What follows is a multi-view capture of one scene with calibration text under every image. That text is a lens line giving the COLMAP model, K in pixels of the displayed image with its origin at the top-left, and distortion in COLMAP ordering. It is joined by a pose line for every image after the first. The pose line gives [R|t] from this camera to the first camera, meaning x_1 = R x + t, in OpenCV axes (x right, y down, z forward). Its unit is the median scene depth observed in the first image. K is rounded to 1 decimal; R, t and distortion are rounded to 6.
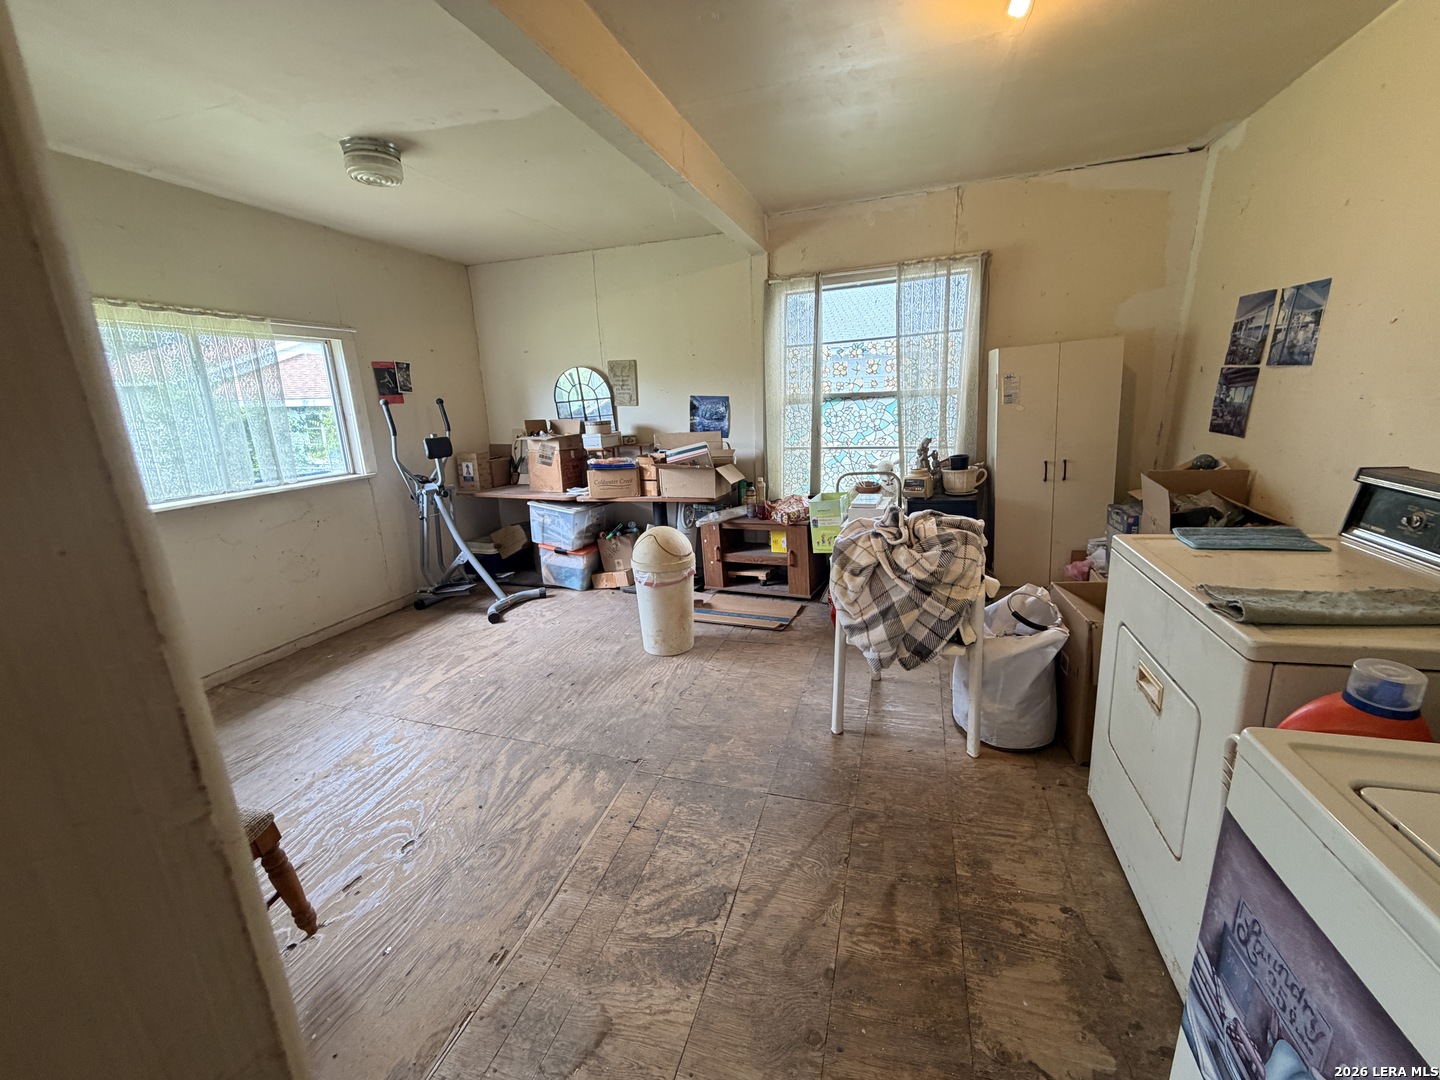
lens RADIAL K [[578.4, 0, 718.2], [0, 578.4, 531.7], [0, 0, 1]] dist [-0.002808, -0.000055]
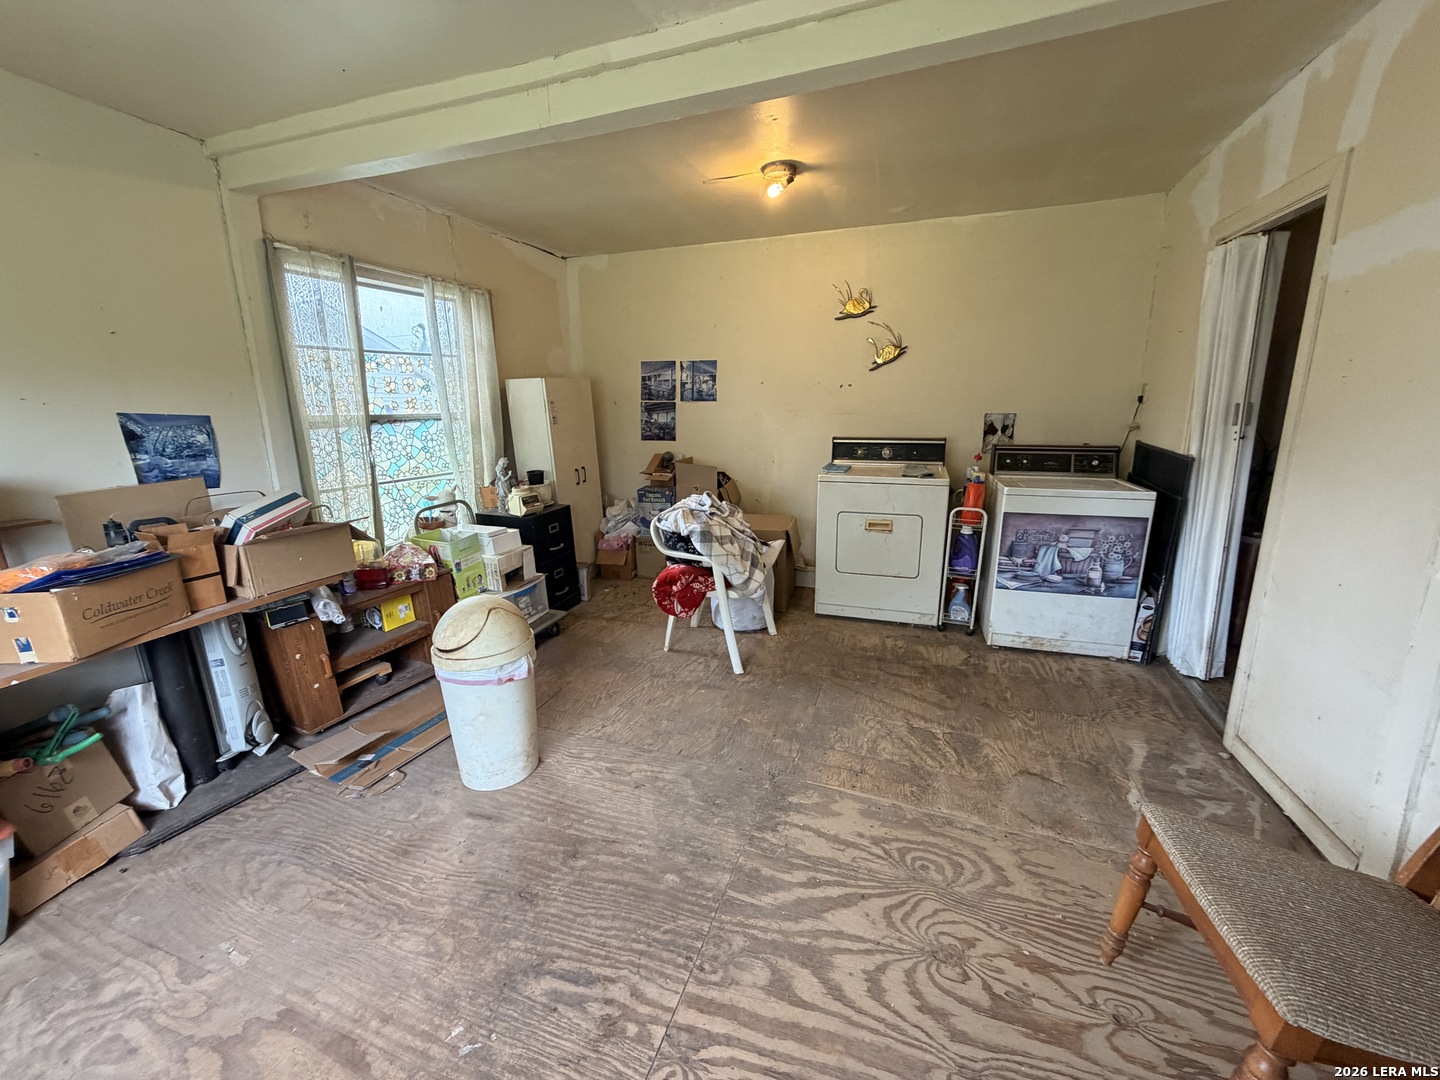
lens RADIAL K [[578.4, 0, 714.8], [0, 578.4, 530.1], [0, 0, 1]] dist [-0.002808, -0.000055]
pose [[0.025350, -0.165672, 0.985855, -0.795275], [0.253198, 0.955080, 0.153990, -0.125771], [-0.967082, 0.245713, 0.066159, 0.728877]]
